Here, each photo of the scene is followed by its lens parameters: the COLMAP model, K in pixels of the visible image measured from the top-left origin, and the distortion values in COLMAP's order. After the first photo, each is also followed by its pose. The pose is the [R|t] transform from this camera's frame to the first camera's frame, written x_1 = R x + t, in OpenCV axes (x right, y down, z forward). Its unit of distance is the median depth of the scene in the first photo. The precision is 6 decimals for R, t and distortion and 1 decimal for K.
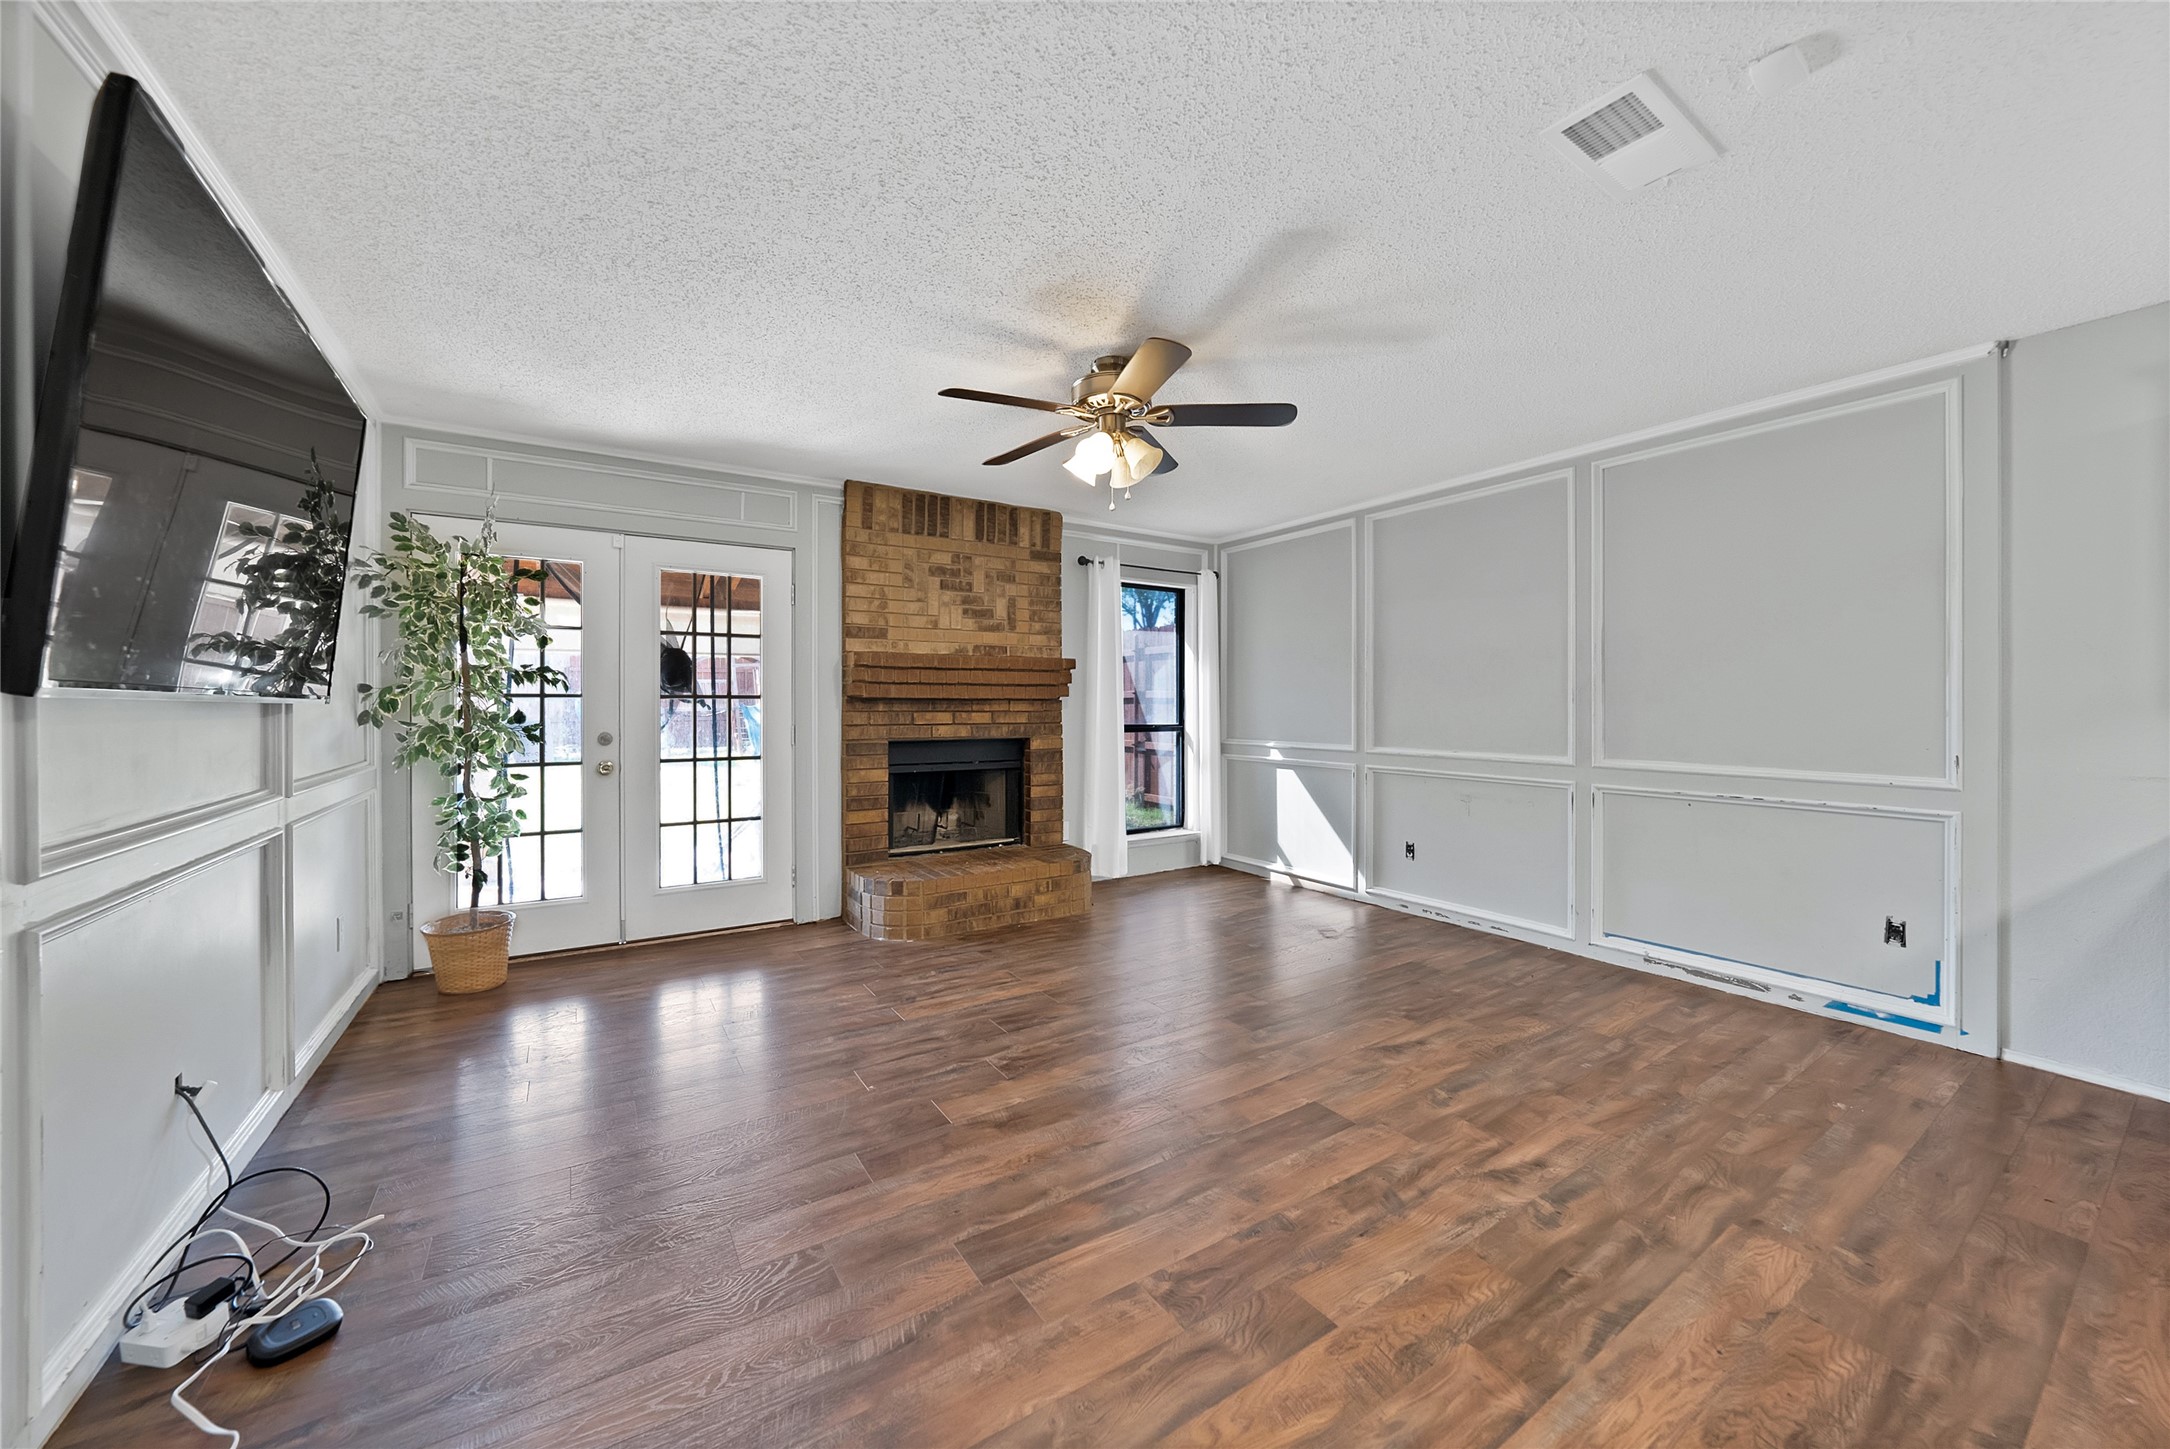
lens RADIAL K [[786.5, 0, 1066.7], [0, 786.5, 705.6], [0, 0, 1]] dist [-0.030274, 0.005744]
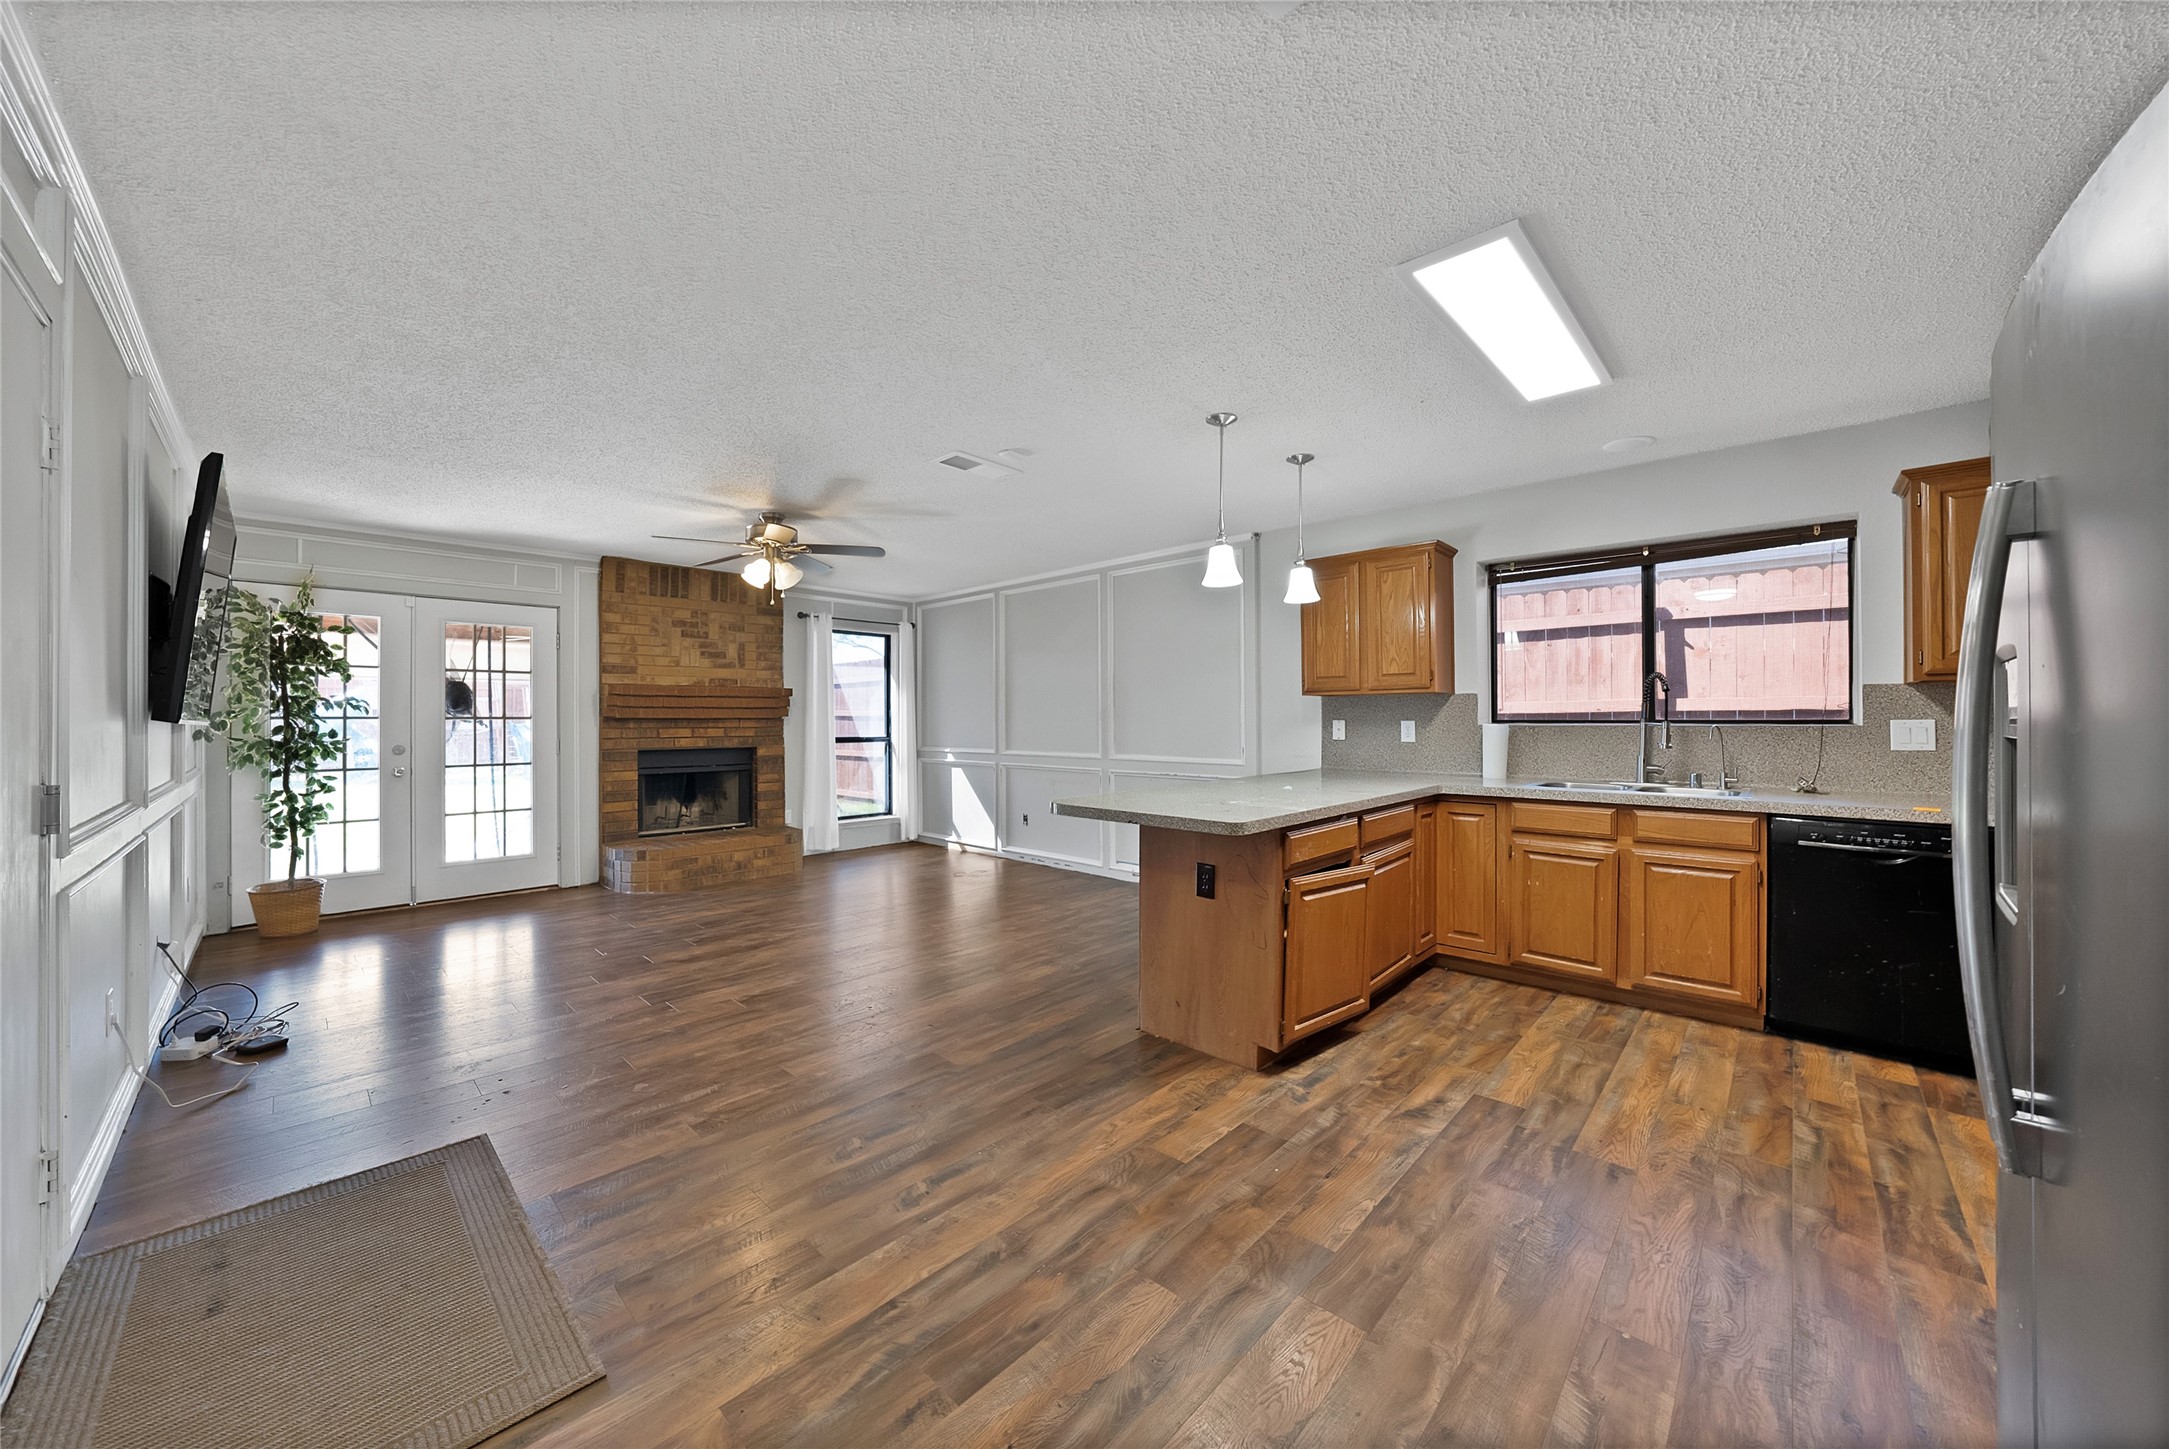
lens RADIAL K [[773.3, 0, 1081.6], [0, 773.3, 714.7], [0, 0, 1]] dist [-0.031292, 0.006092]
pose [[0.968210, -0.003083, 0.250120, 0.202012], [0.005302, 0.999952, -0.008196, -0.000870], [-0.250083, 0.009262, 0.968180, -0.513657]]
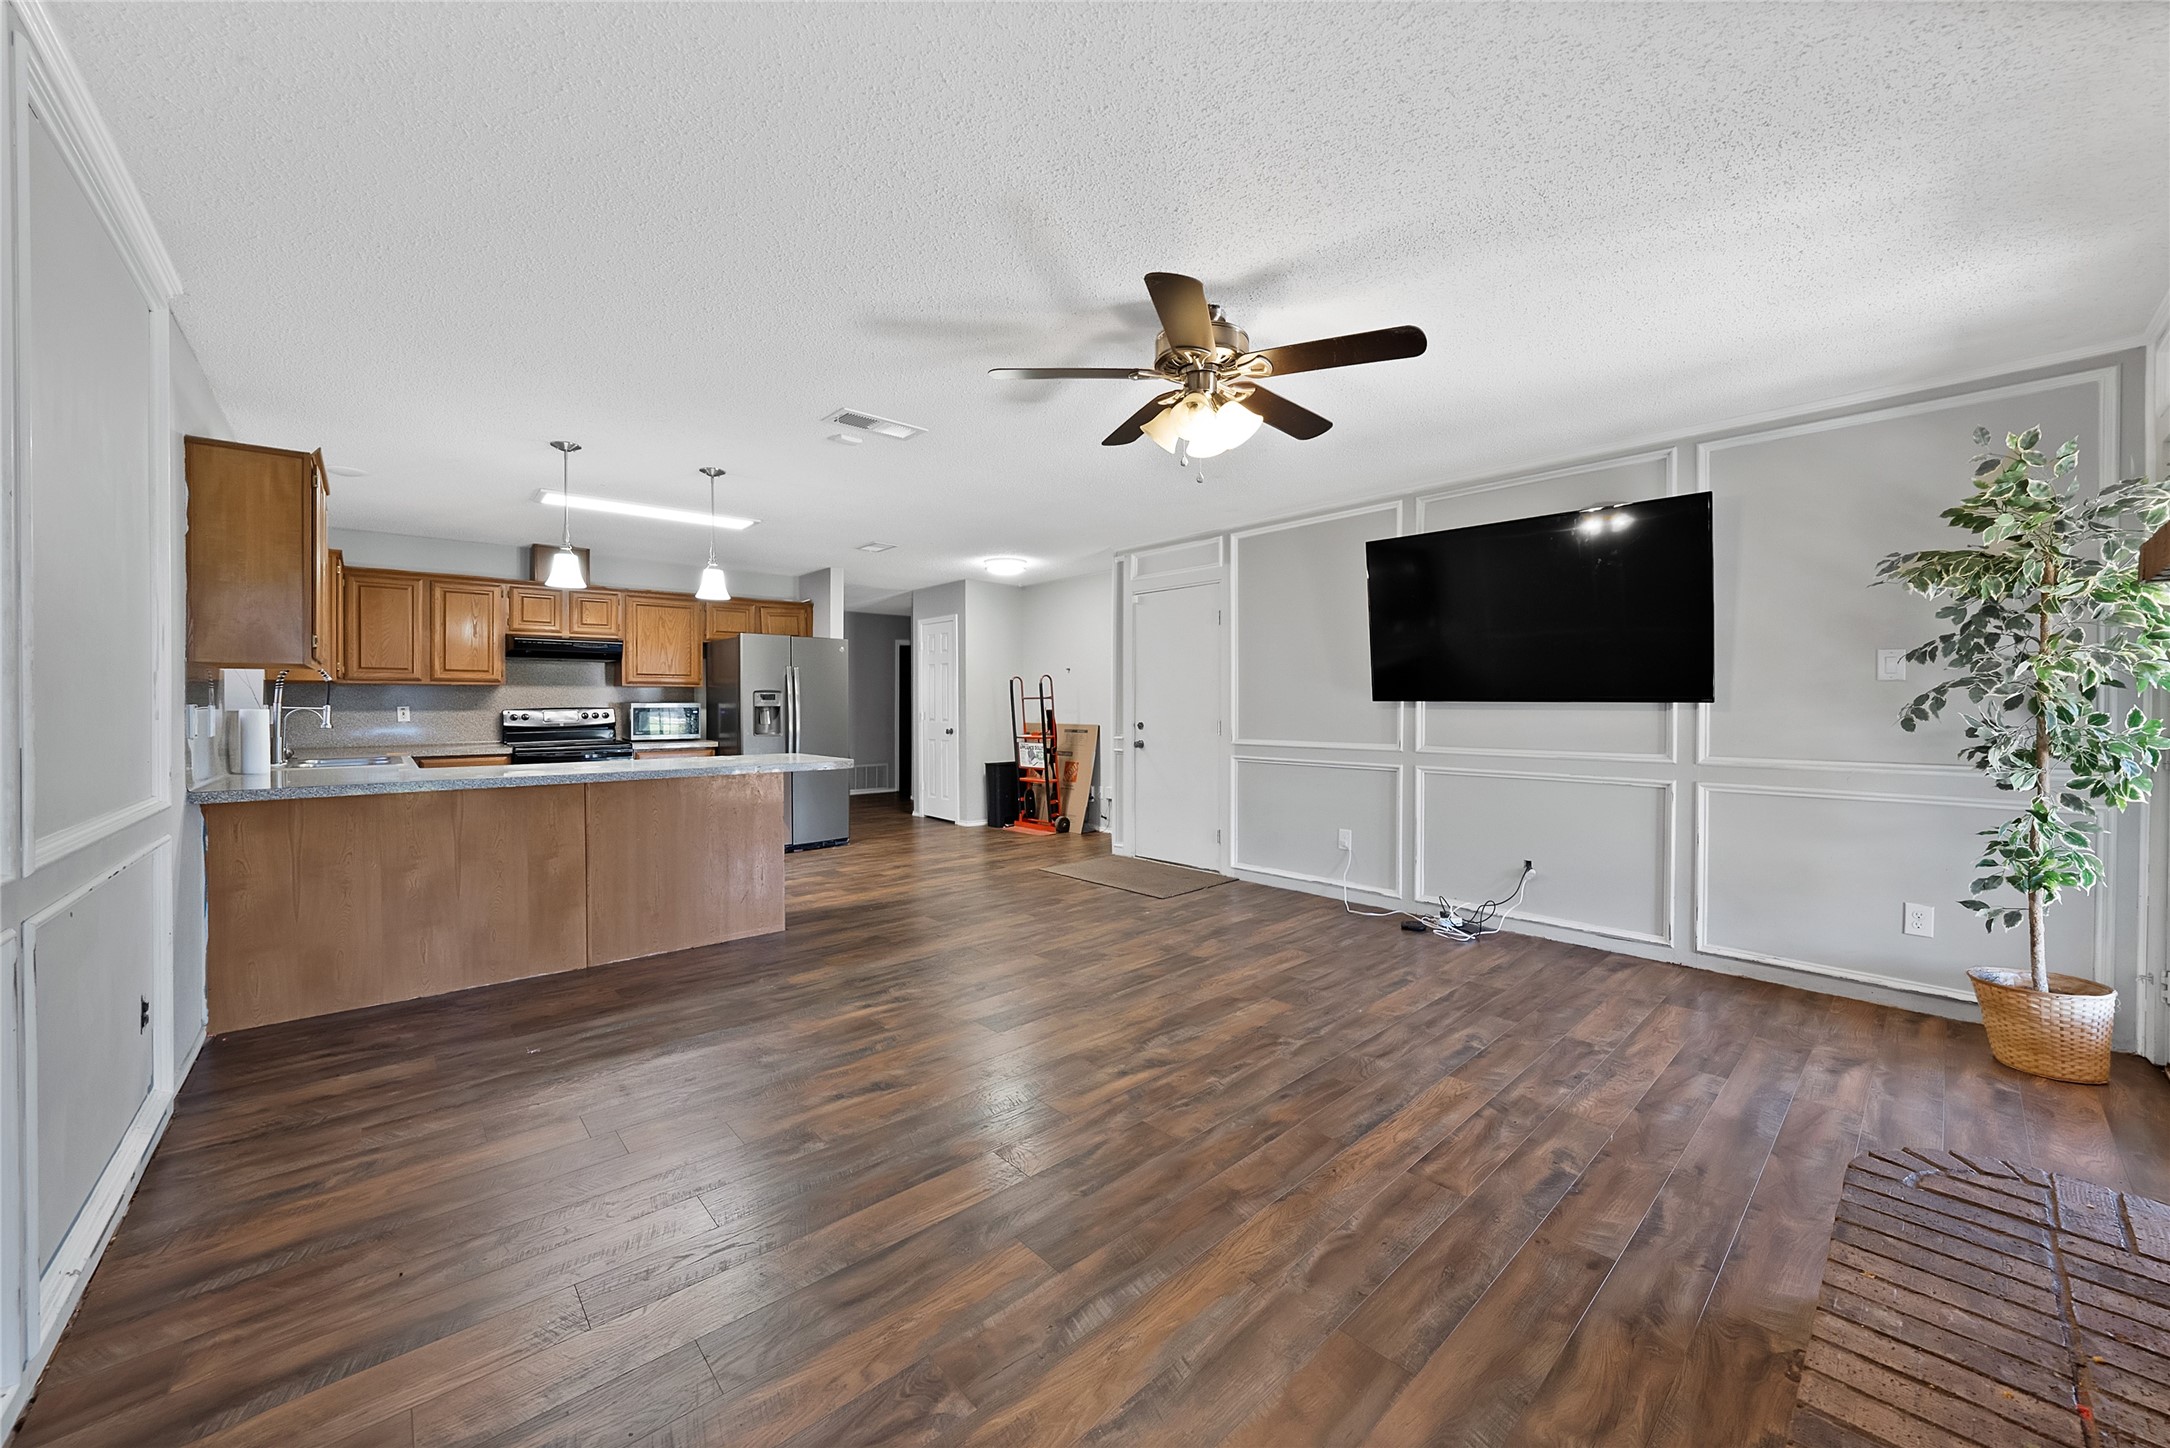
lens RADIAL K [[794.0, 0, 1085.0], [0, 794.0, 724.0], [0, 0, 1]] dist [-0.000369, -0.000037]
pose [[-0.985138, 0.004798, -0.171696, 0.236900], [0.001048, 0.999759, 0.021921, 0.008966], [0.171760, 0.021416, -0.984906, 1.323086]]
